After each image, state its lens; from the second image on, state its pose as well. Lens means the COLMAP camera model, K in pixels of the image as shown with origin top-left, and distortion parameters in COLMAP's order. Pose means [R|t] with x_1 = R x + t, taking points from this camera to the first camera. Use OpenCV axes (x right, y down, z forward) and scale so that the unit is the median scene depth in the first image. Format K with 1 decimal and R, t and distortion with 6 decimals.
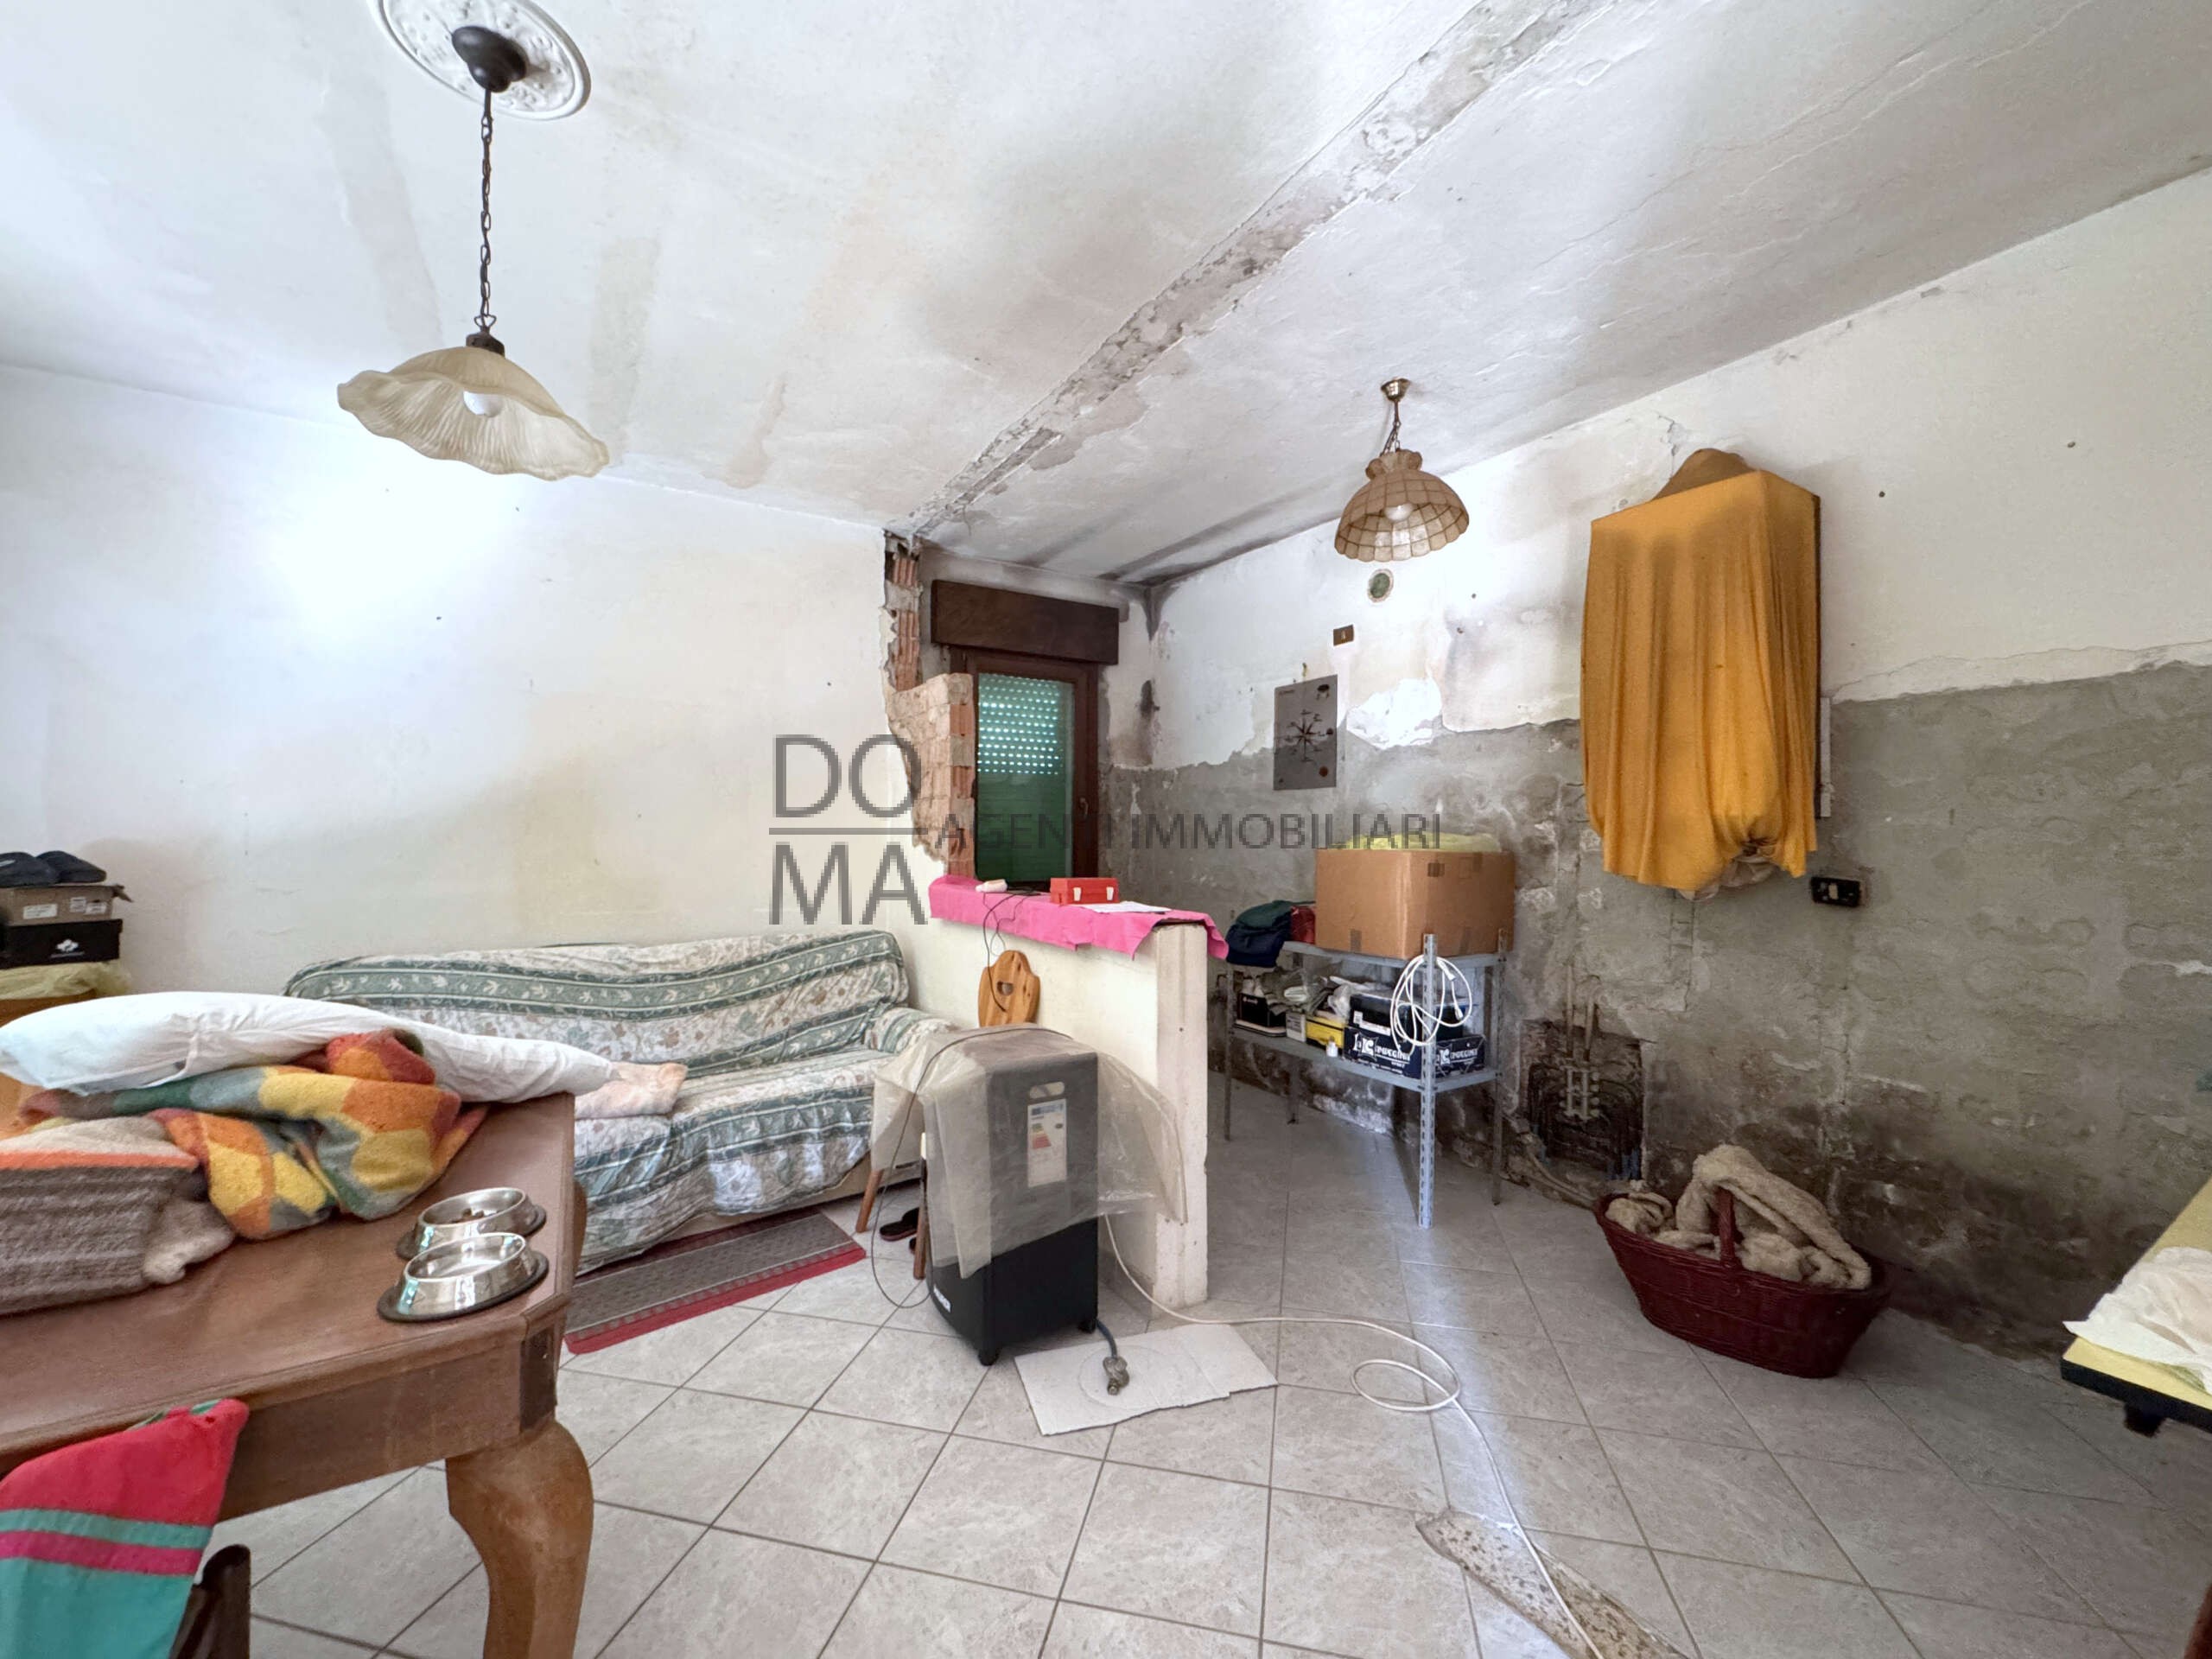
lens RADIAL K [[880.3, 0, 1099.8], [0, 880.3, 828.3], [0, 0, 1]] dist [-0.002500, 0.000567]
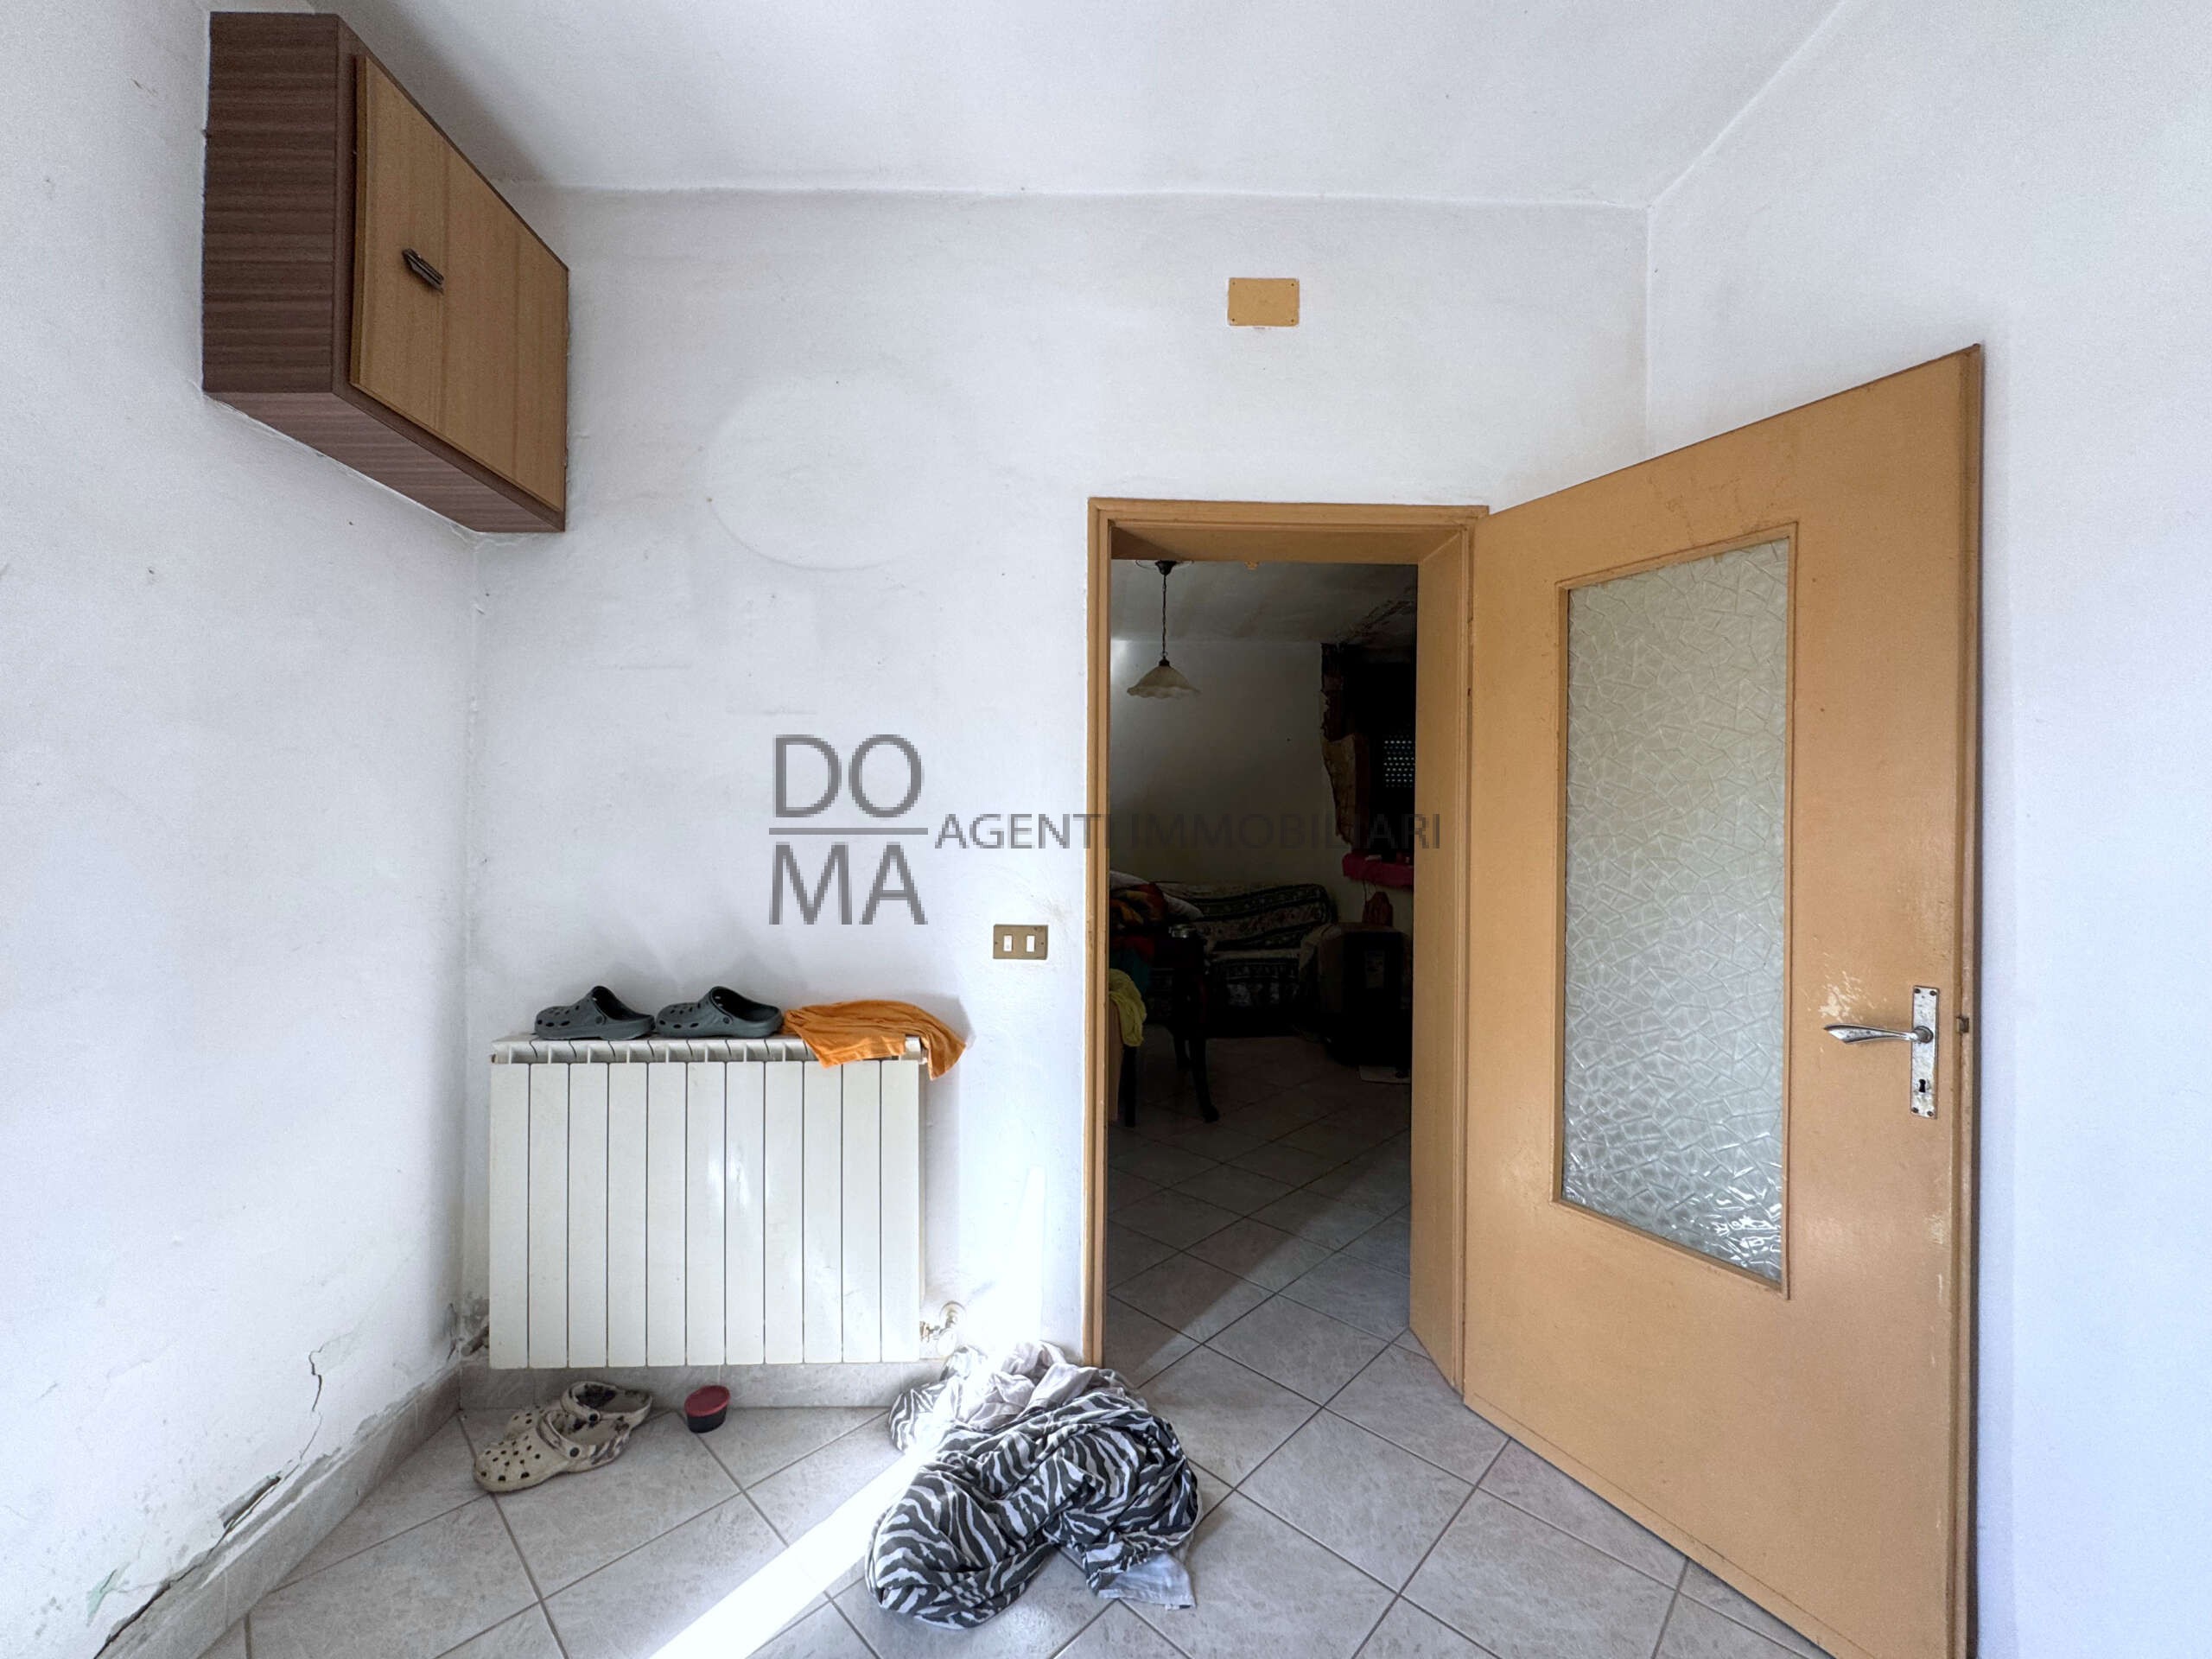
lens RADIAL K [[880.3, 0, 1101.7], [0, 880.3, 825.9], [0, 0, 1]] dist [-0.002500, 0.000567]
pose [[0.861326, 0.004055, -0.508037, 0.293842], [-0.001712, 0.999986, 0.005079, -0.006664], [0.508050, -0.003505, 0.861320, -0.775200]]
